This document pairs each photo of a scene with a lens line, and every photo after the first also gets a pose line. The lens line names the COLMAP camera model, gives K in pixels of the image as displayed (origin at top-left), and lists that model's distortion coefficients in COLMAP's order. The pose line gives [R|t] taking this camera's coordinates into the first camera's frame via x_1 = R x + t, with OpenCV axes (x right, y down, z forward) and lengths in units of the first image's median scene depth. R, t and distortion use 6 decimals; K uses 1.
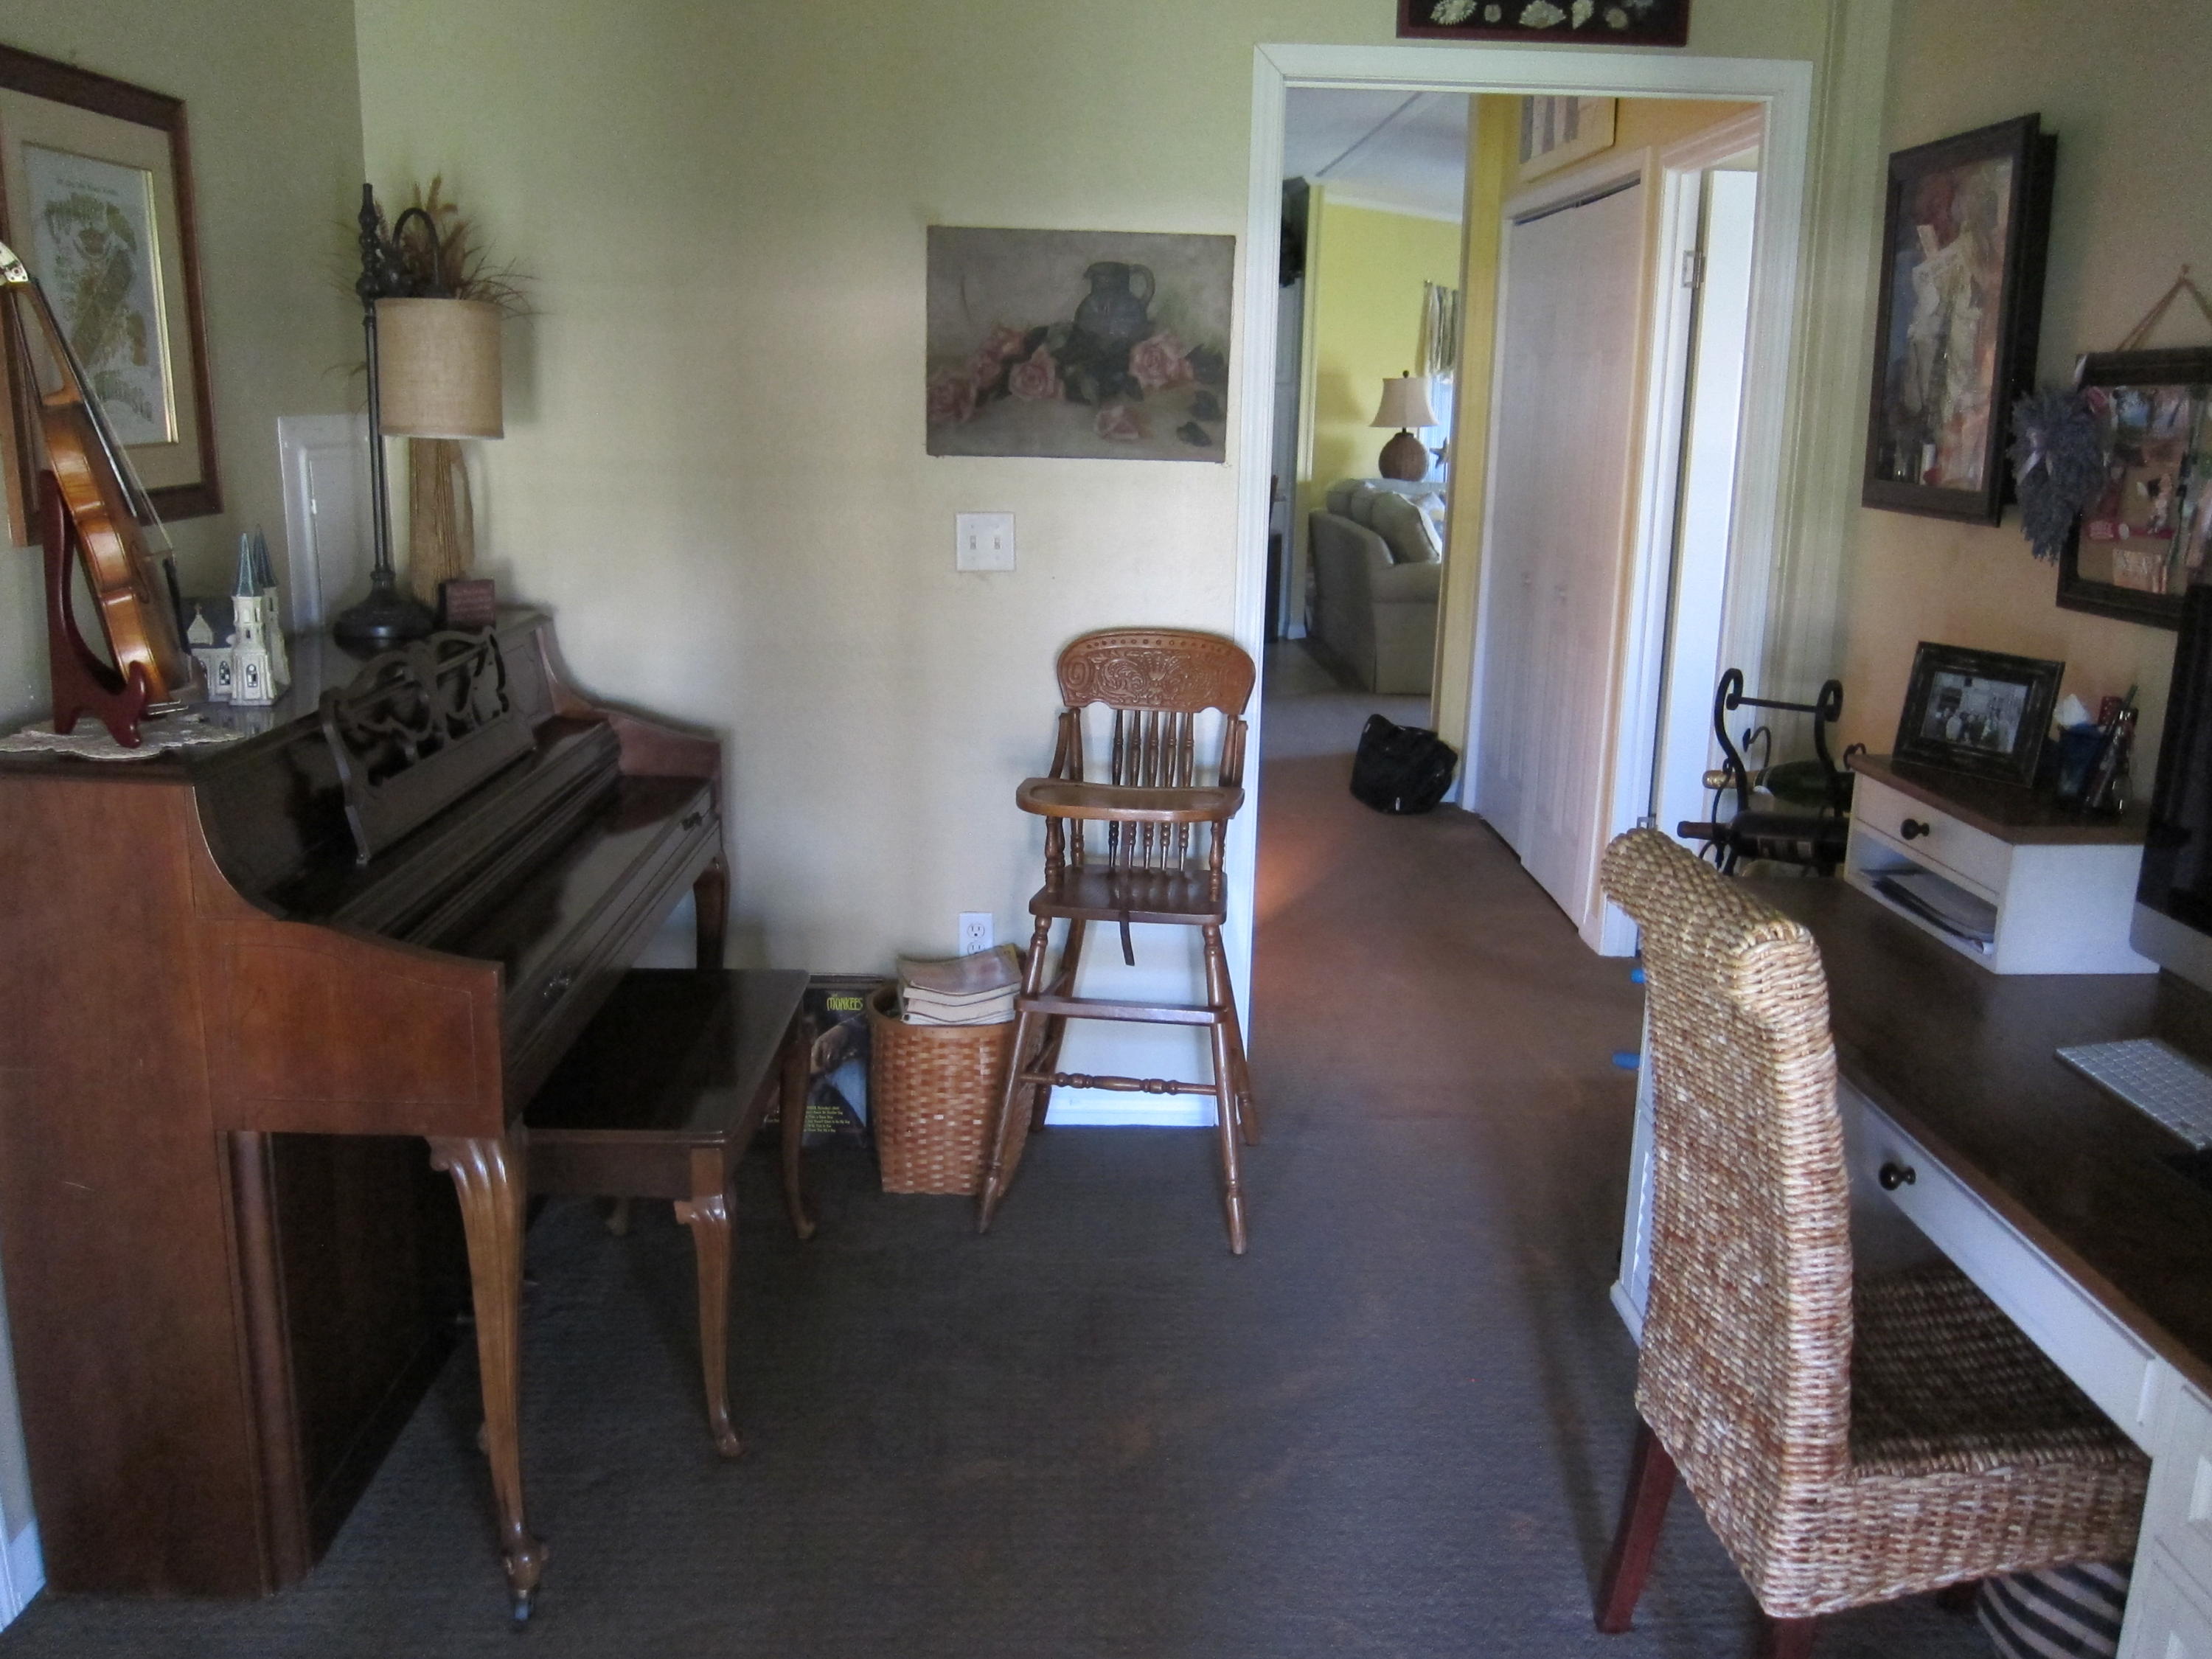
lens RADIAL K [[1845.2, 0, 1110.5], [0, 1845.2, 832.8], [0, 0, 1]] dist [-0.062857, 0.023352]
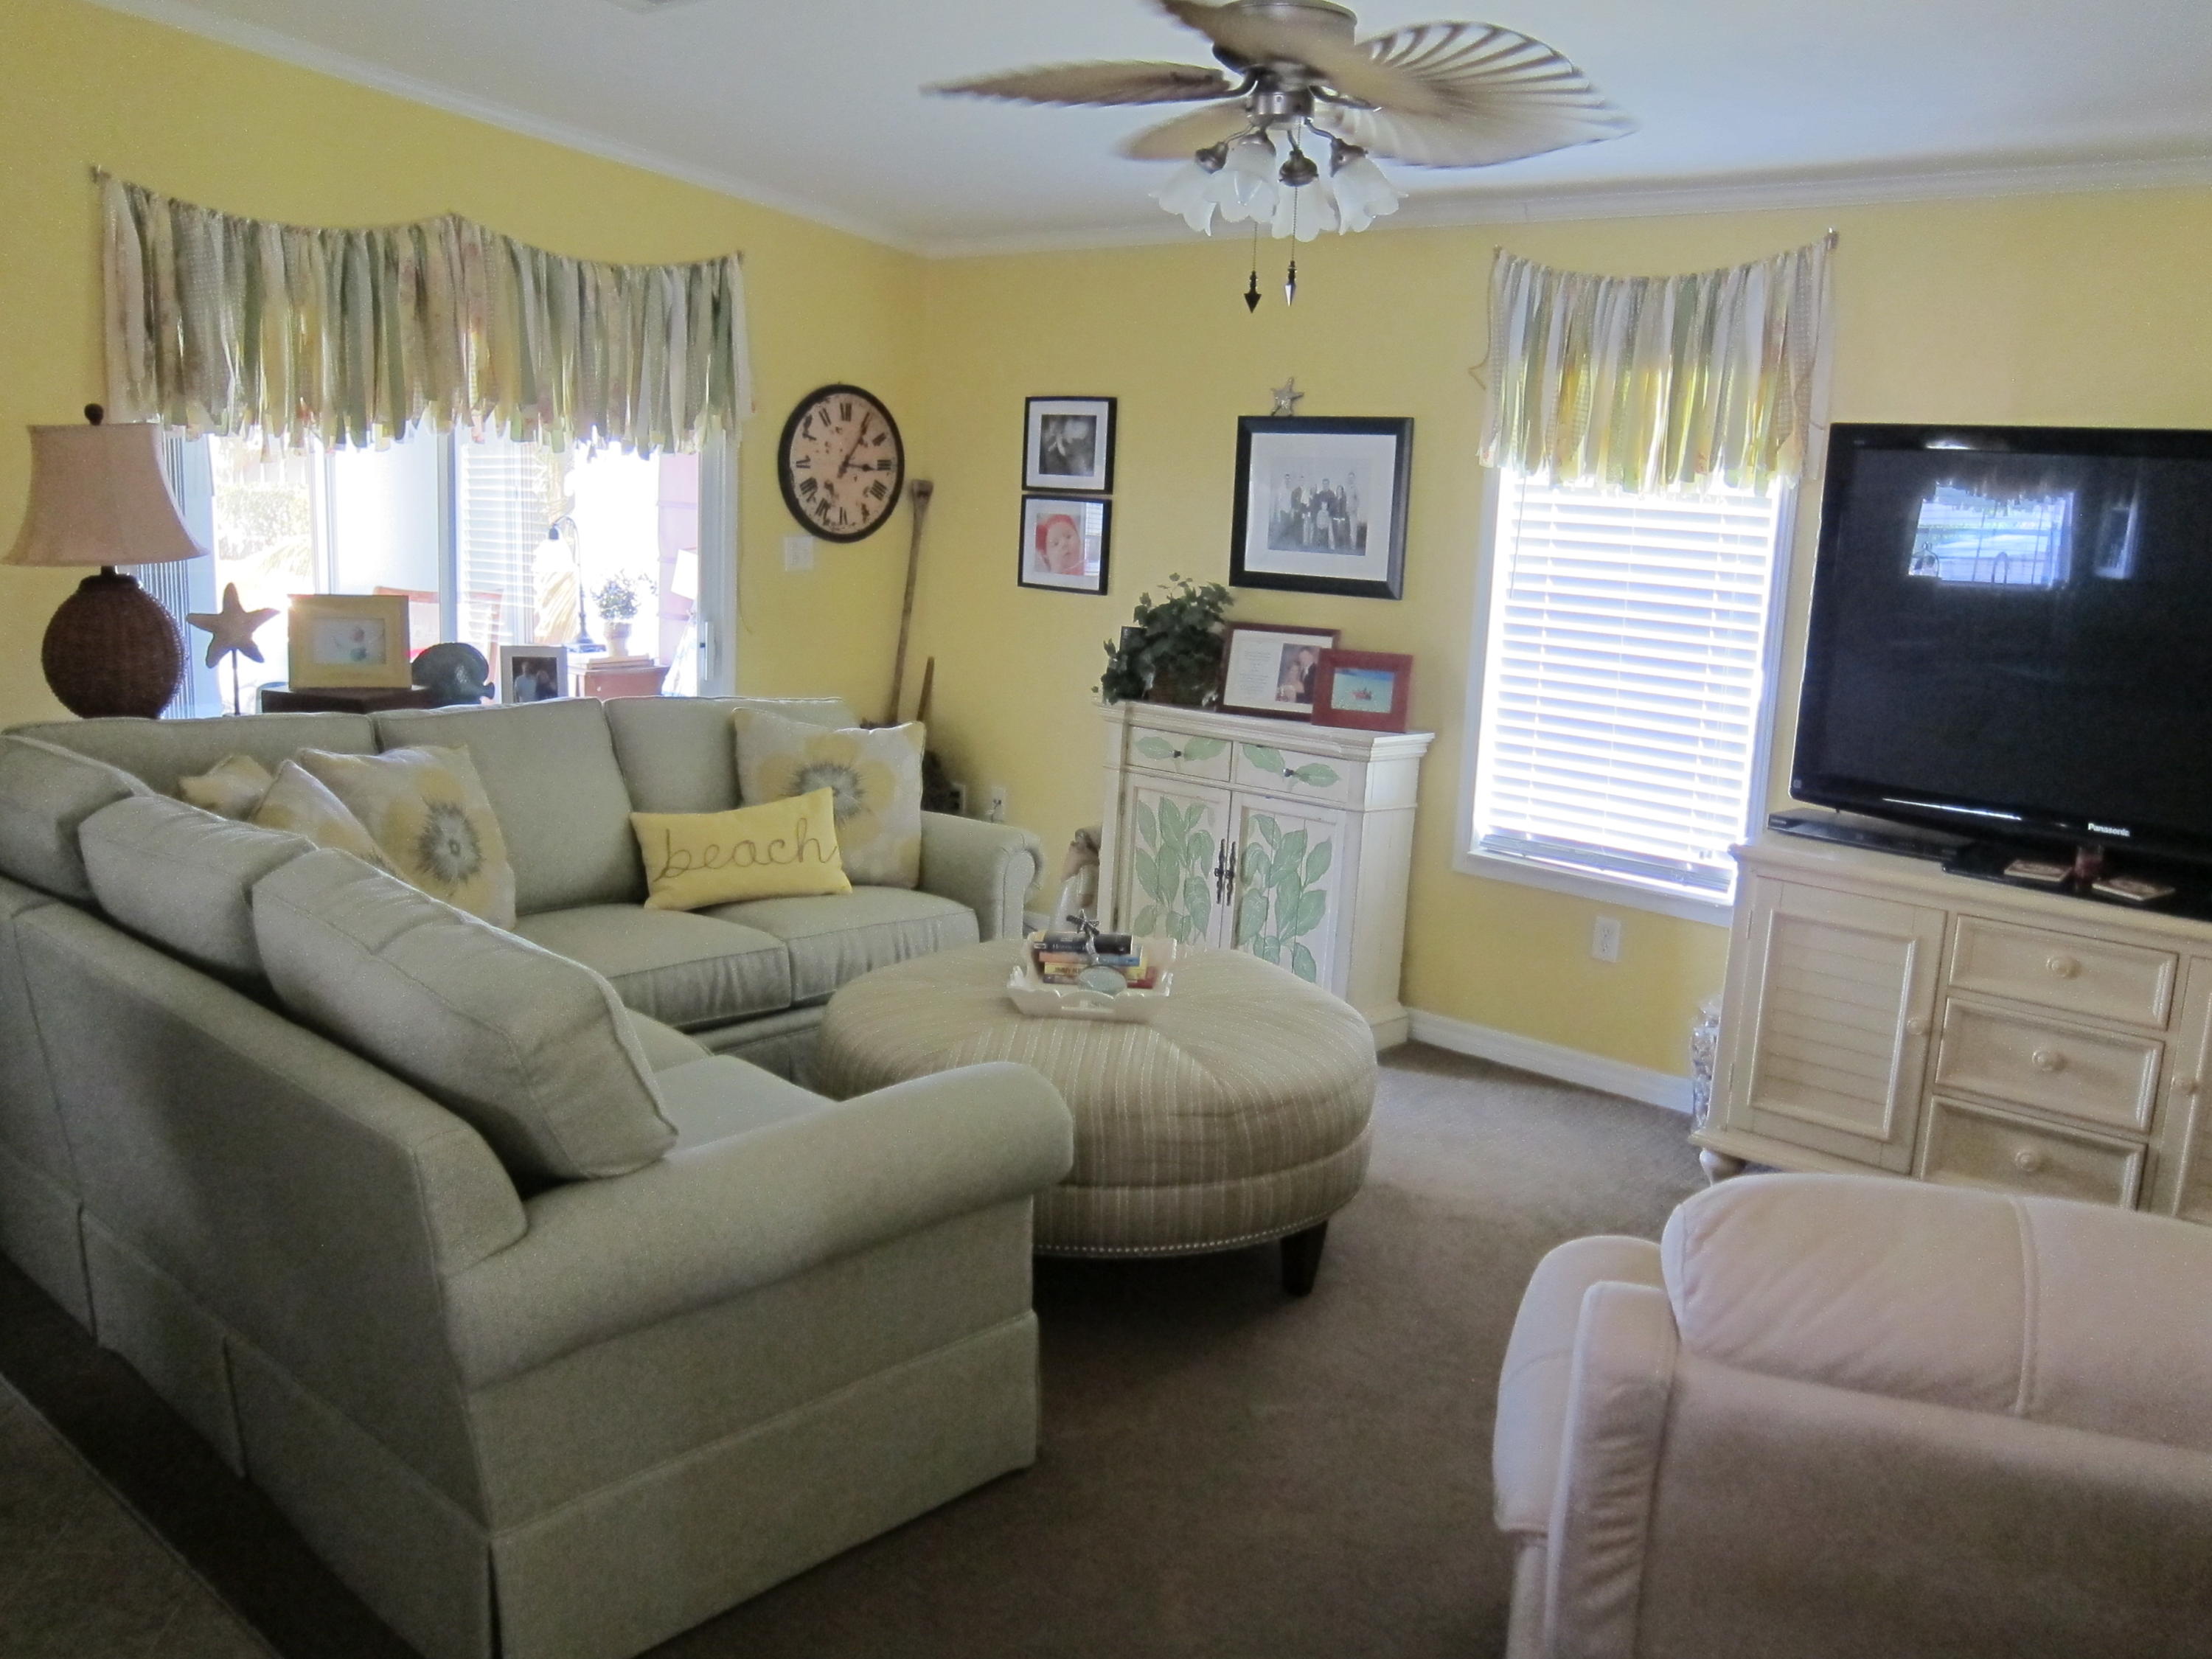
lens RADIAL K [[1845.2, 0, 1110.5], [0, 1845.2, 832.8], [0, 0, 1]] dist [-0.062857, 0.023352]
pose [[0.684196, -0.131335, 0.717375, 0.031297], [0.140813, 0.988932, 0.046750, -0.156091], [-0.715575, 0.069030, 0.695117, 0.611115]]
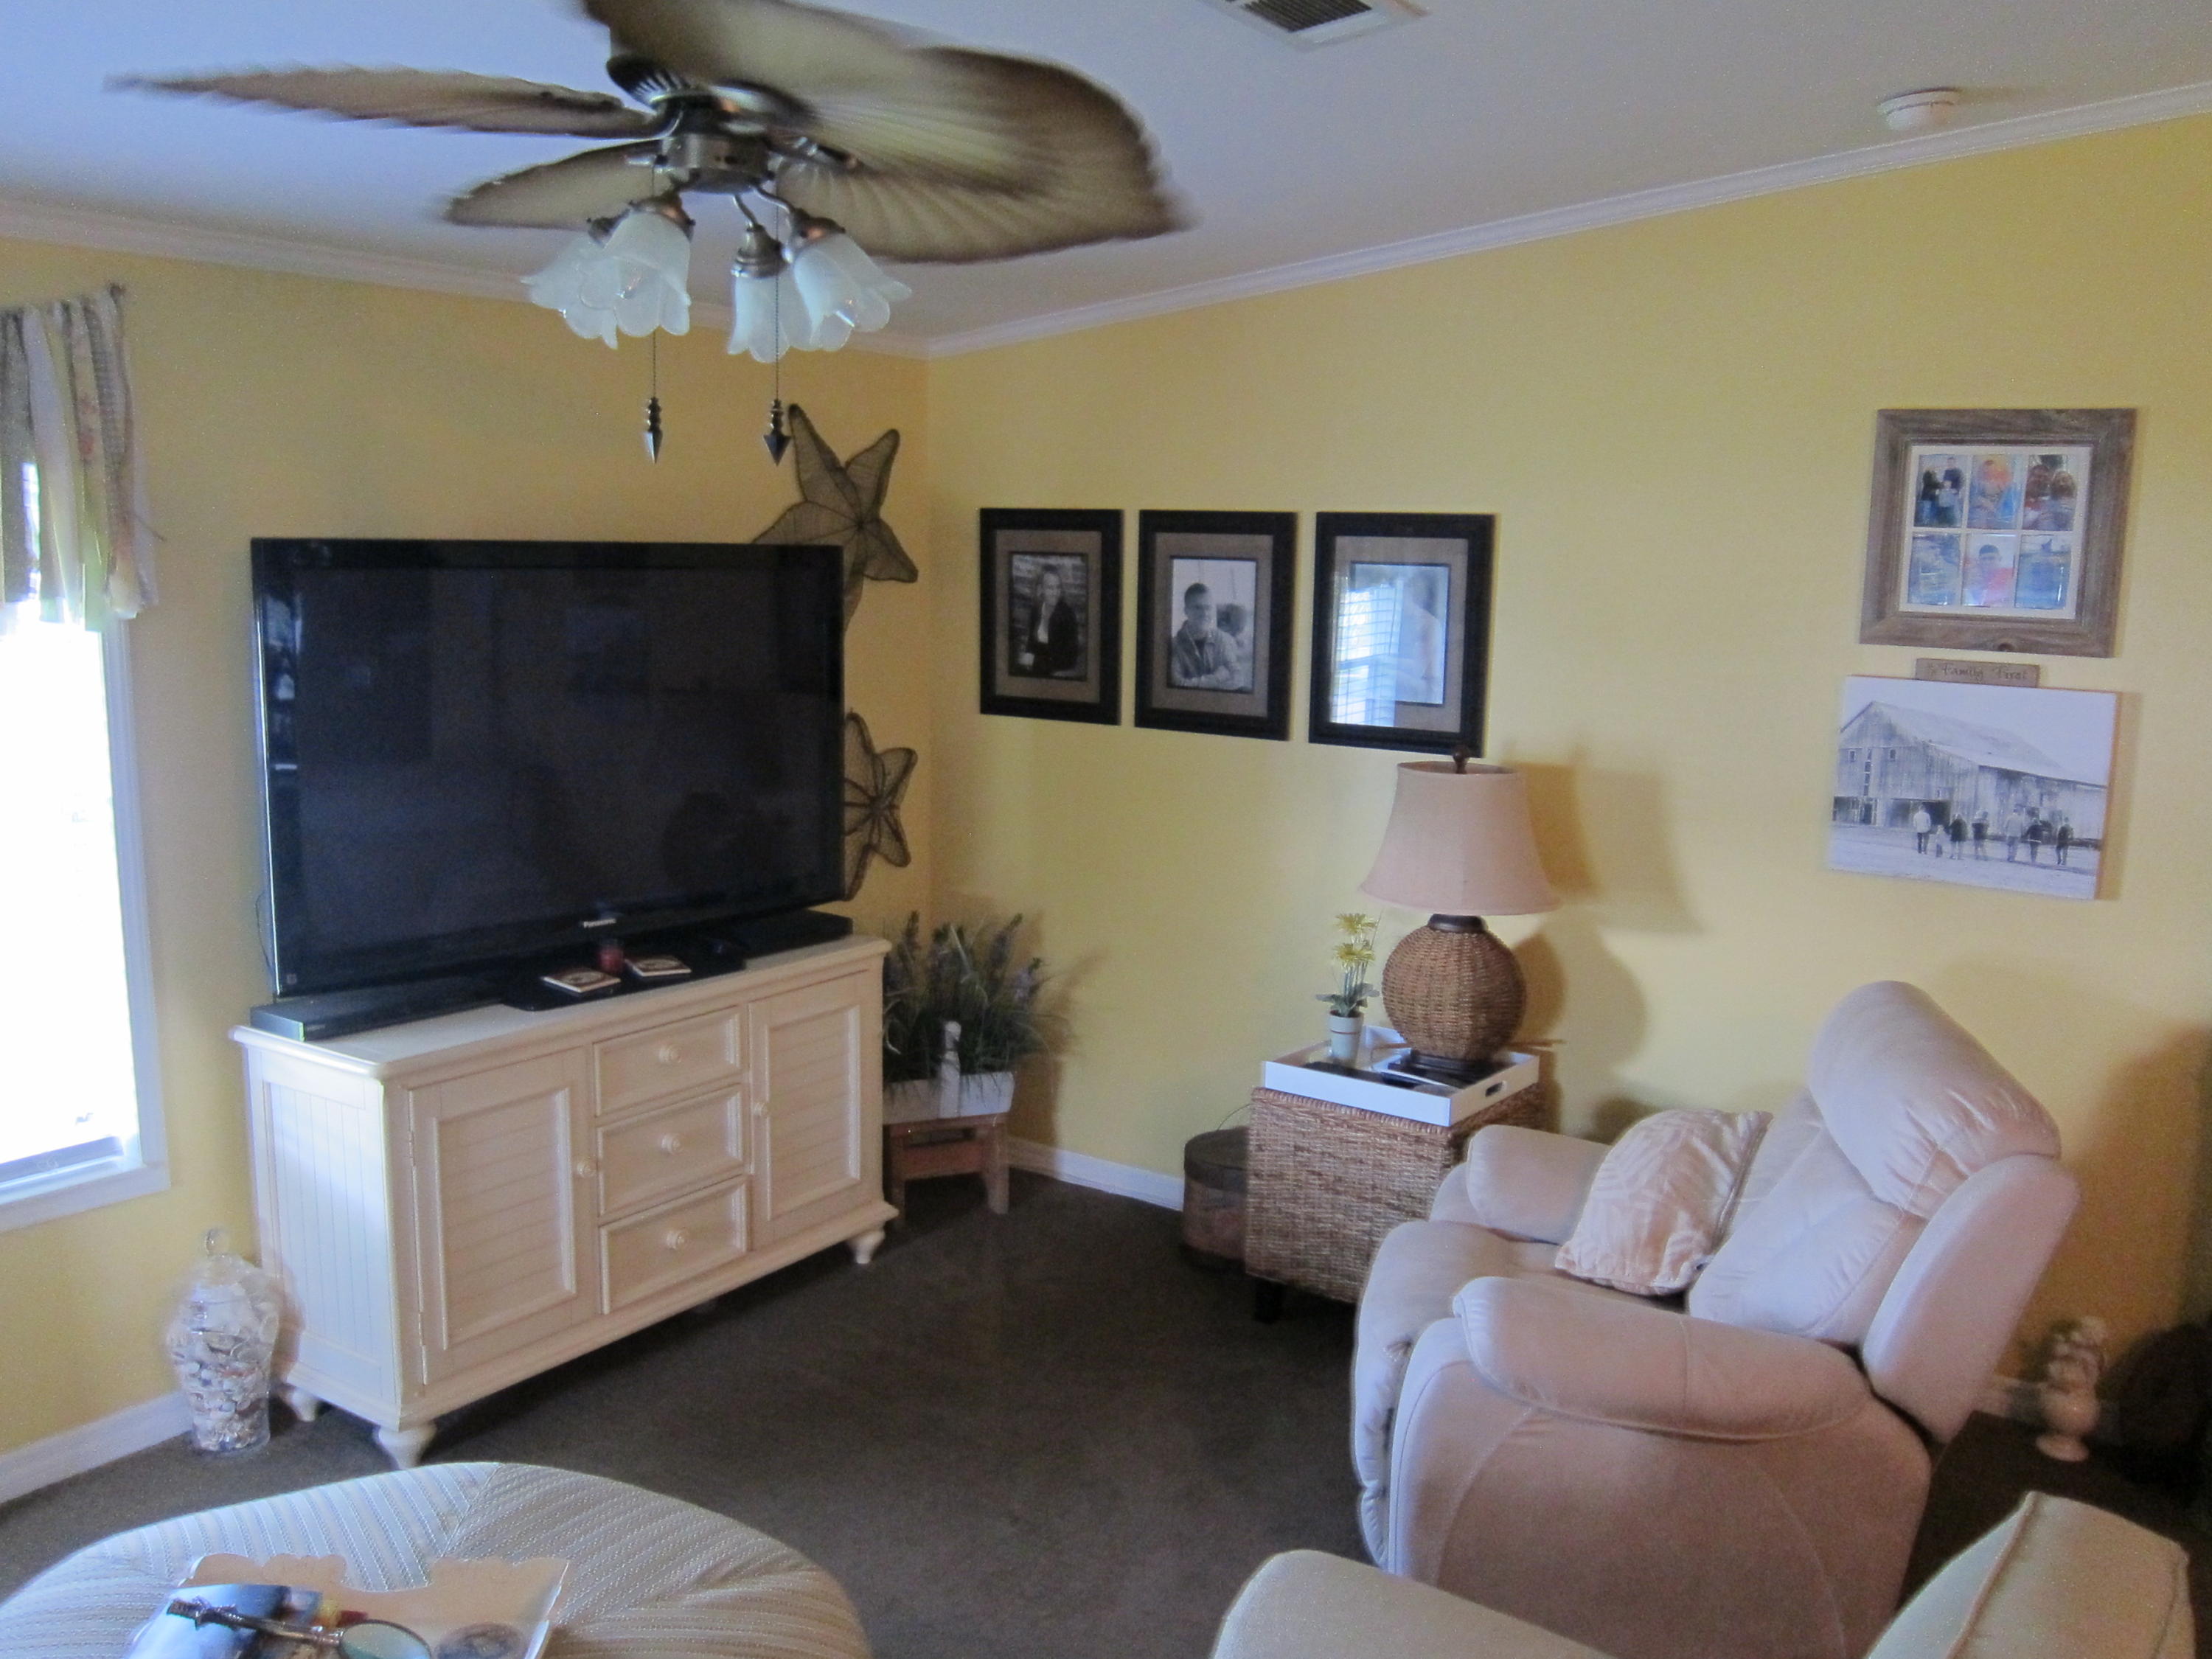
lens RADIAL K [[1845.2, 0, 1110.5], [0, 1845.2, 832.8], [0, 0, 1]] dist [-0.062857, 0.023352]
pose [[-0.807536, -0.131435, 0.574987, 0.116780], [0.097147, 0.931902, 0.349459, -0.245237], [-0.581763, 0.338059, -0.739776, 0.910488]]
